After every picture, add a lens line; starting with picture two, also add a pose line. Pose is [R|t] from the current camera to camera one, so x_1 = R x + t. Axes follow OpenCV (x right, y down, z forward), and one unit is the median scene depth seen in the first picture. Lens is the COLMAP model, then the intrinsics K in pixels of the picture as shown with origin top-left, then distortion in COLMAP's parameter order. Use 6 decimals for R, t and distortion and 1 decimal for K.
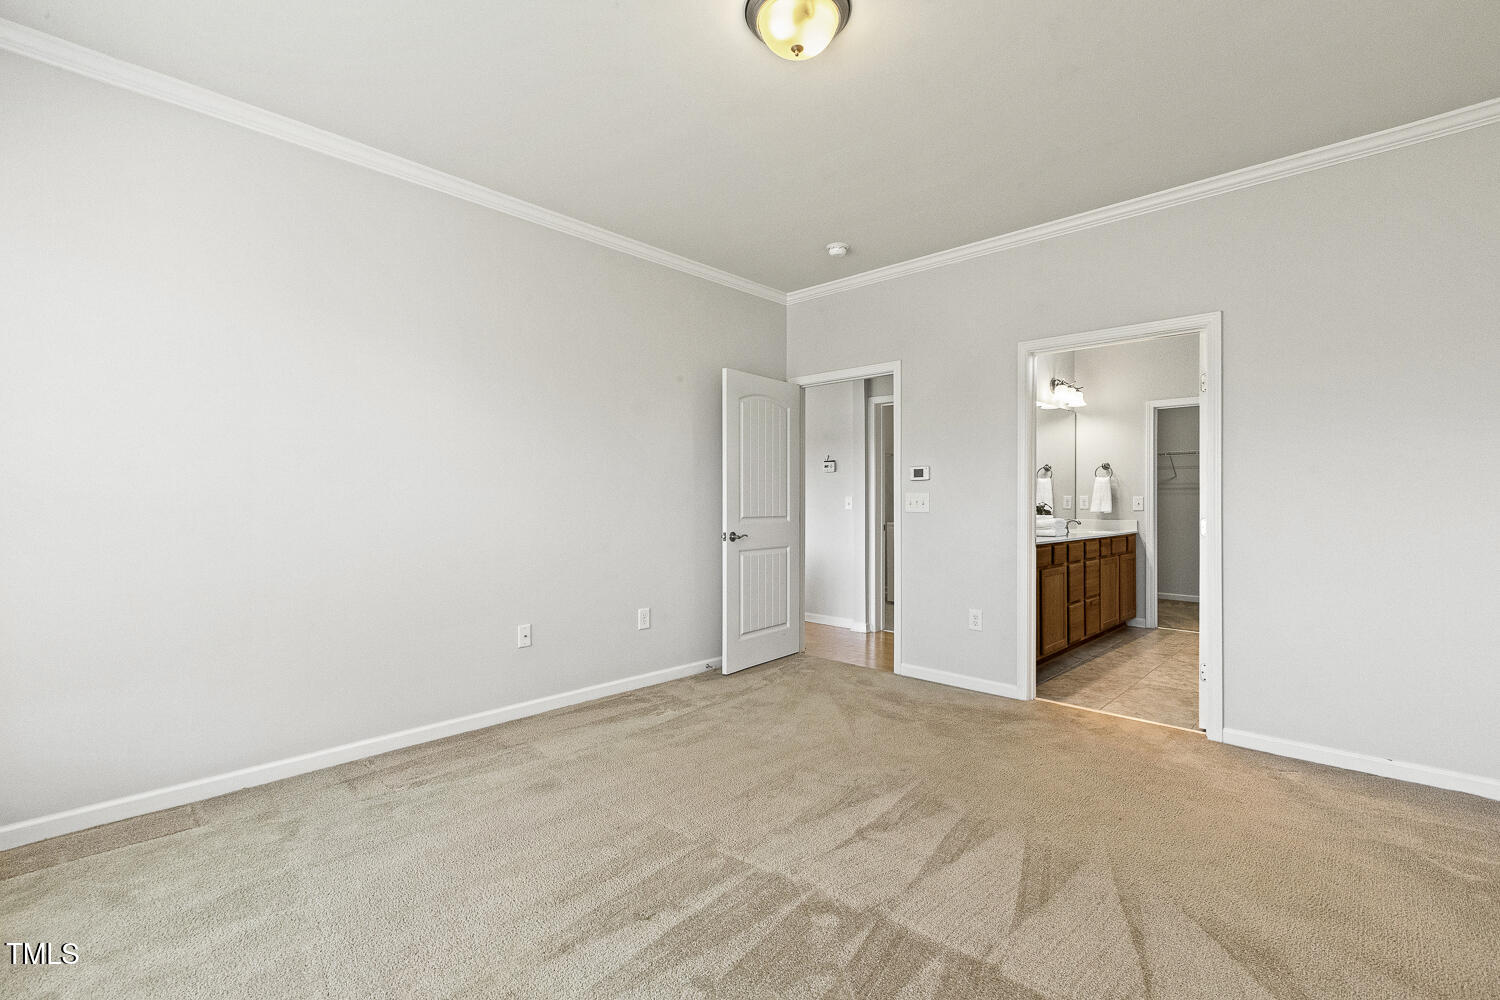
lens RADIAL K [[673.0, 0, 750.6], [0, 673.0, 497.8], [0, 0, 1]] dist [-0.004006, -0.000220]
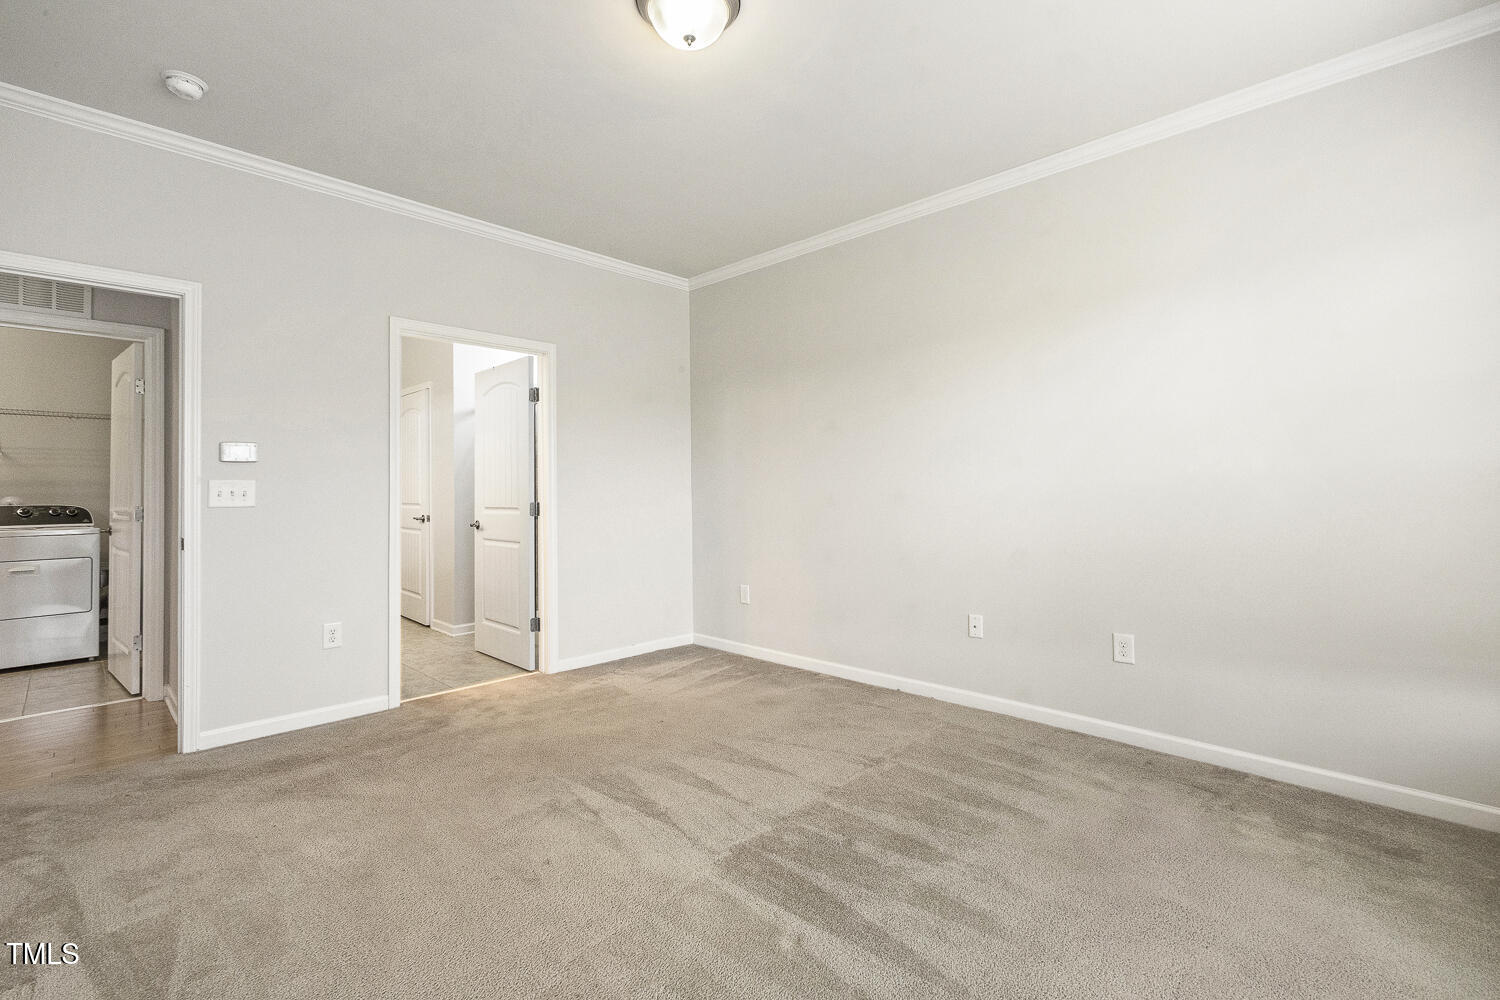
lens RADIAL K [[694.6, 0, 745.0], [0, 694.6, 482.2], [0, 0, 1]] dist [-0.001820, 0.000326]
pose [[0.027671, -0.000869, 0.999617, -0.566840], [0.009188, 0.999958, 0.000615, -0.000295], [-0.999575, 0.009168, 0.027678, 0.541910]]
